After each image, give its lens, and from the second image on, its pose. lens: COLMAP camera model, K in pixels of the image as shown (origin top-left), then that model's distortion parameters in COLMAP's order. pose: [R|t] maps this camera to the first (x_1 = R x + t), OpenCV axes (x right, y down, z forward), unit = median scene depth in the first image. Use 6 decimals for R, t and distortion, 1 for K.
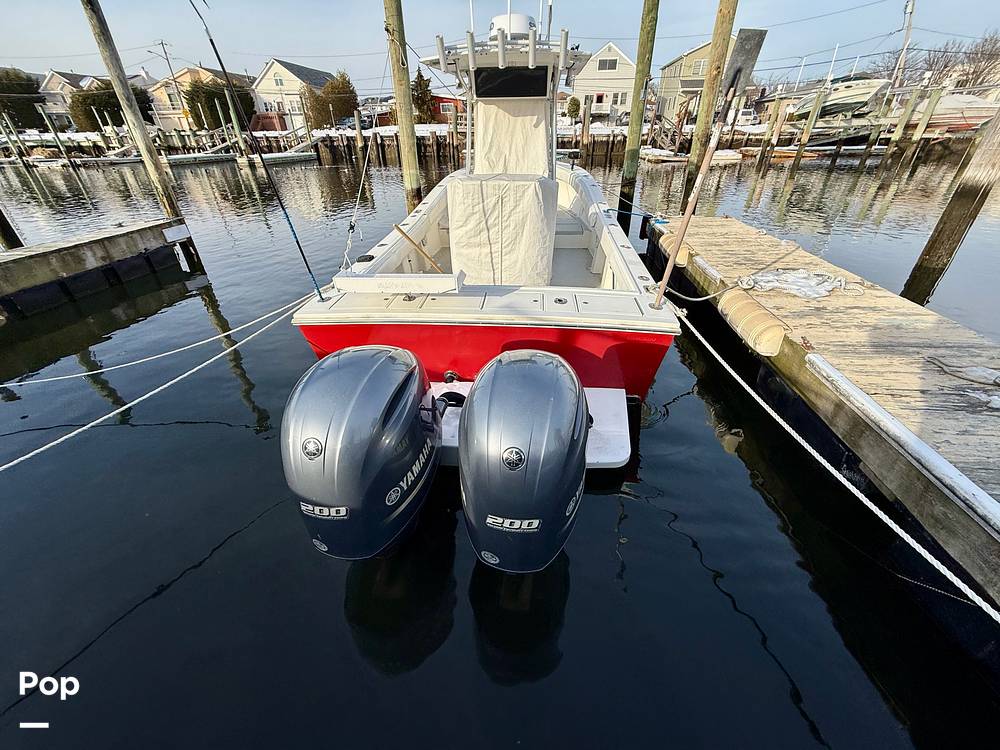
lens RADIAL K [[398.3, 0, 501.8], [0, 398.3, 373.9], [0, 0, 1]] dist [-0.010064, 0.001704]
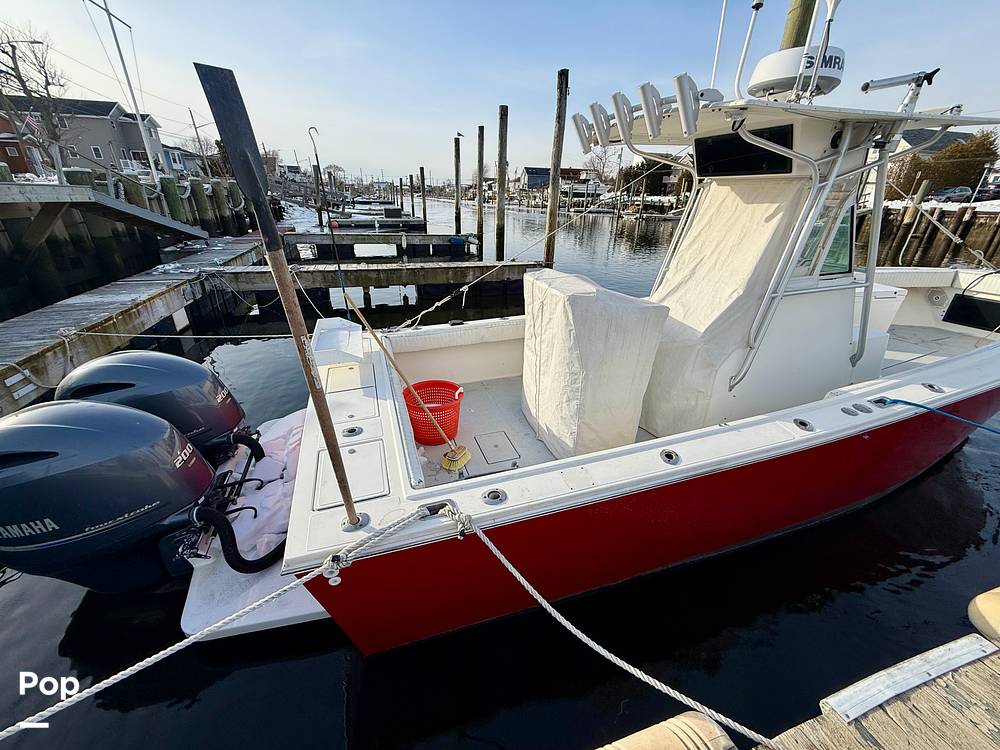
lens RADIAL K [[398.3, 0, 504.4], [0, 398.3, 372.2], [0, 0, 1]] dist [-0.010064, 0.001704]
pose [[0.412126, 0.387914, -0.824424, 0.500273], [-0.496648, 0.854240, 0.153672, -0.323263], [0.763868, 0.346116, 0.544711, 0.453078]]
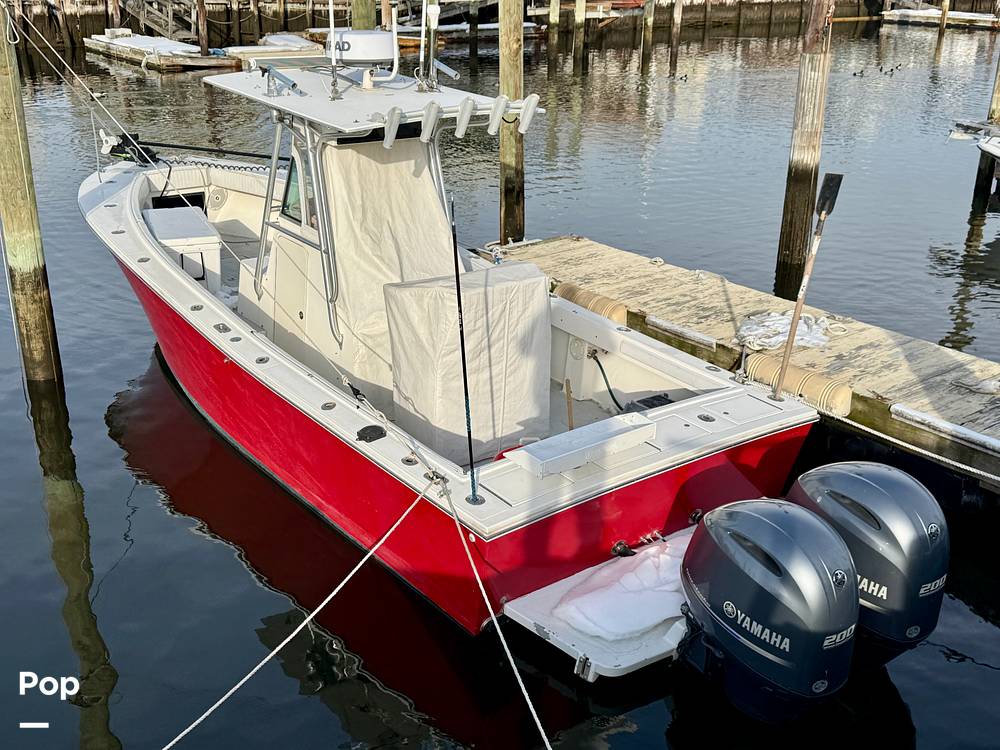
lens RADIAL K [[1052.9, 0, 505.6], [0, 1052.9, 375.2], [0, 0, 1]] dist [0.014252, 0.000000]
pose [[0.742812, -0.228770, 0.629202, -0.960778], [0.331045, 0.942384, -0.048180, -0.180721], [-0.581927, 0.244083, 0.775747, -0.342350]]
